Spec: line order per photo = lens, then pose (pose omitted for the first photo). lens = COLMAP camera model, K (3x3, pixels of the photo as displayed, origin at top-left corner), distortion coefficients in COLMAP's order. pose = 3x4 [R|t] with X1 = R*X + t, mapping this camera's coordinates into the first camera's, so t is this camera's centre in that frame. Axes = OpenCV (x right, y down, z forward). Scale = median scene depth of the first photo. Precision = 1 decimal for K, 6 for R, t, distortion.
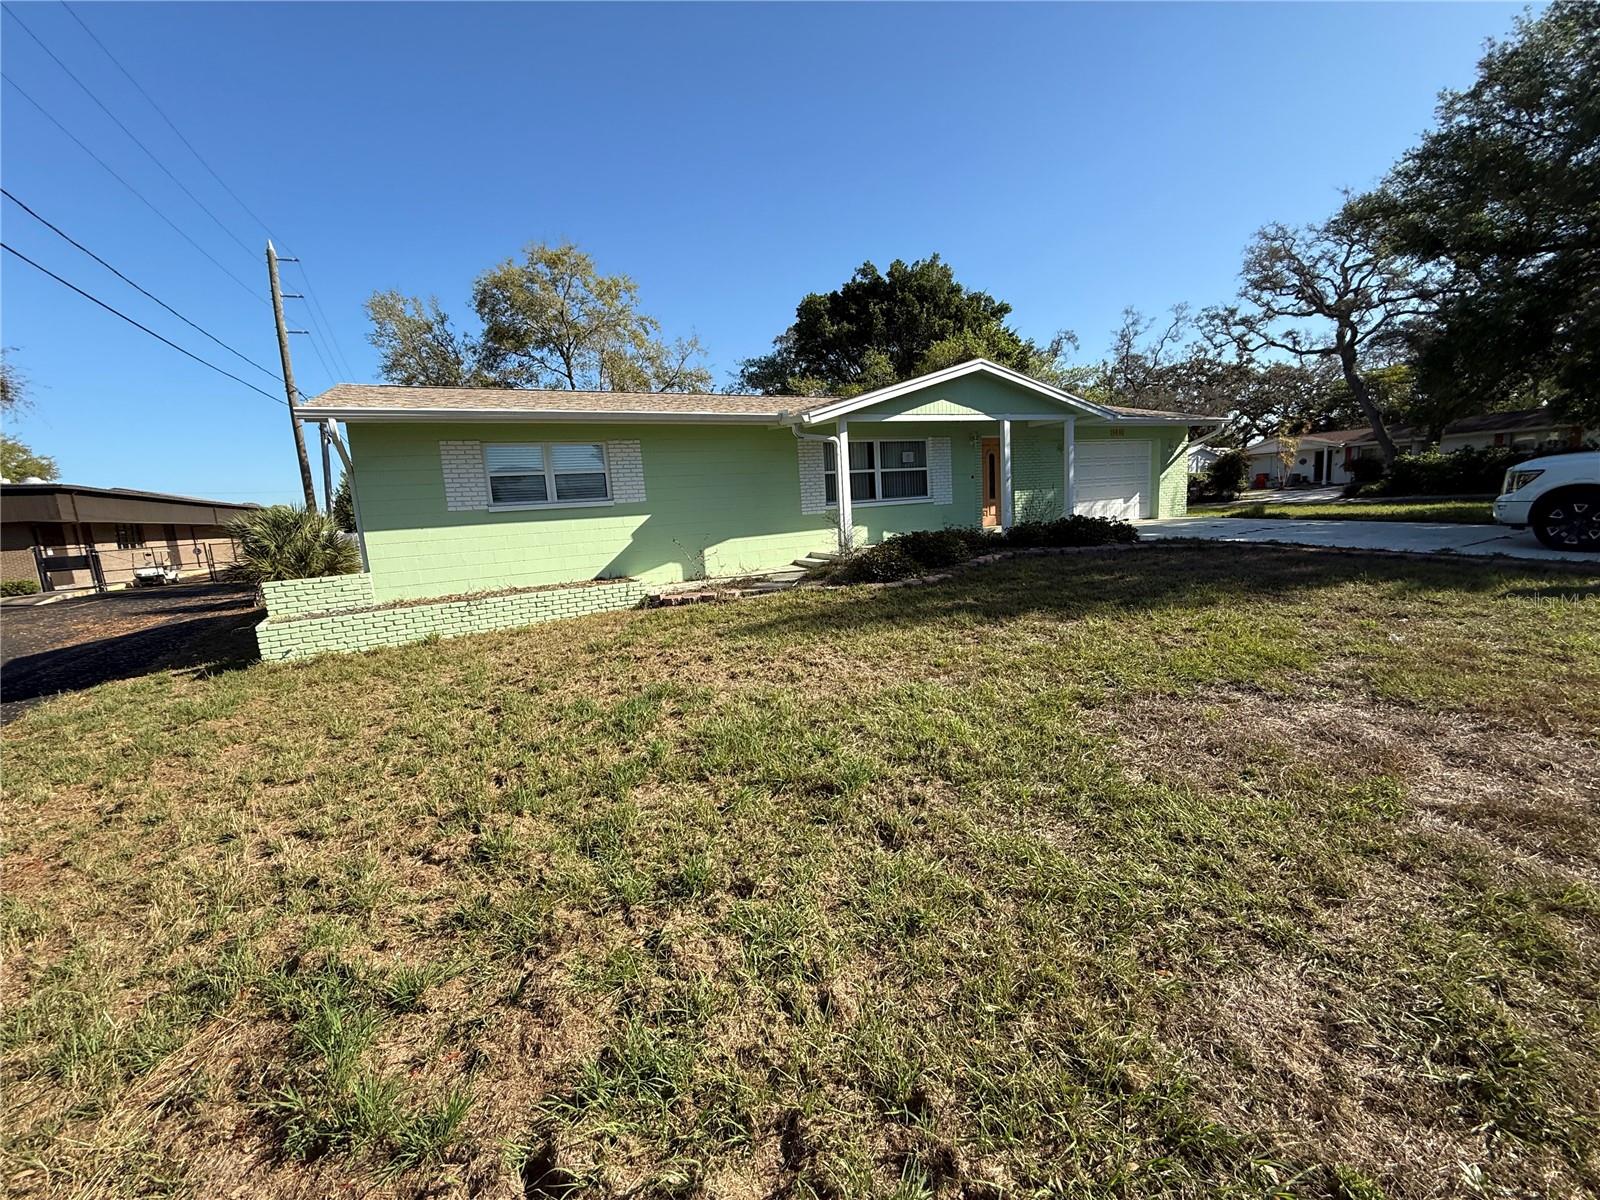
lens RADIAL K [[631.6, 0, 800.0], [0, 631.6, 600.0], [0, 0, 1]] dist [0.002180, 0.000182]
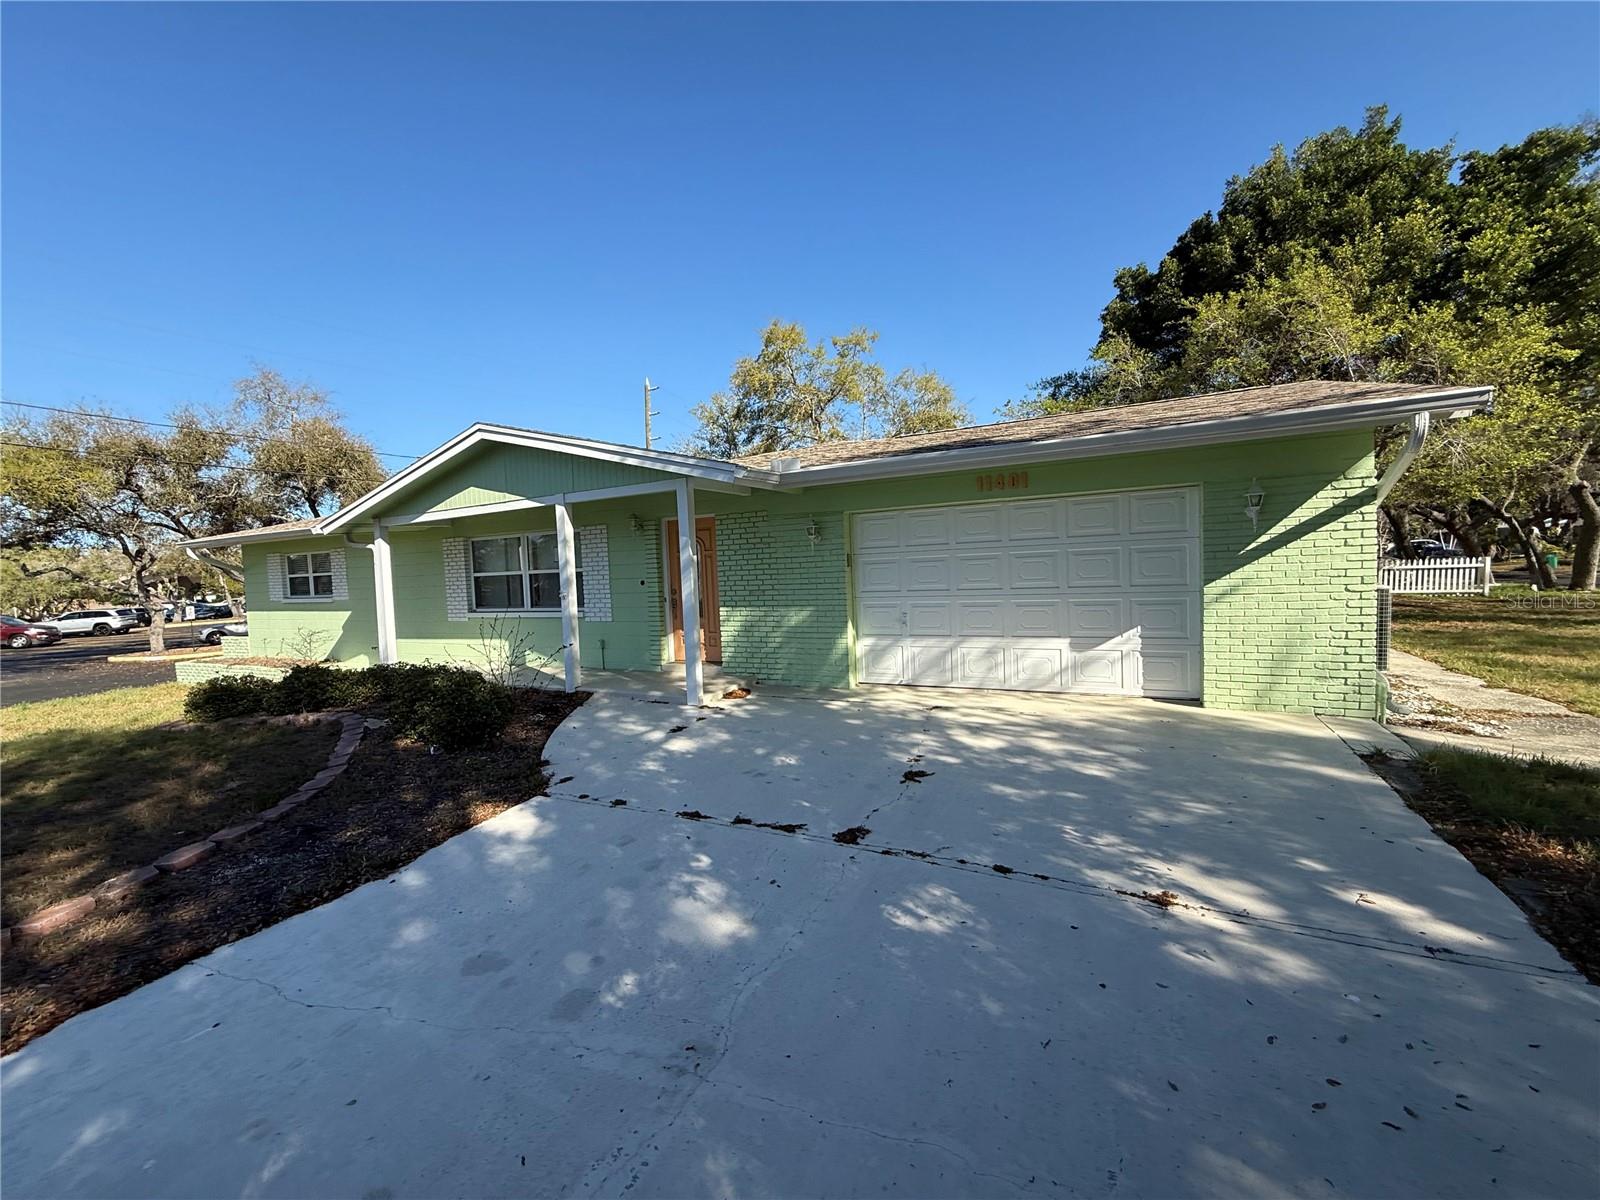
lens RADIAL K [[631.6, 0, 800.0], [0, 631.6, 600.0], [0, 0, 1]] dist [0.002180, 0.000182]
pose [[0.572465, 0.083250, -0.815692, 0.902051], [-0.118179, 0.992822, 0.018388, -0.210382], [0.811367, 0.085872, 0.578195, 0.769010]]
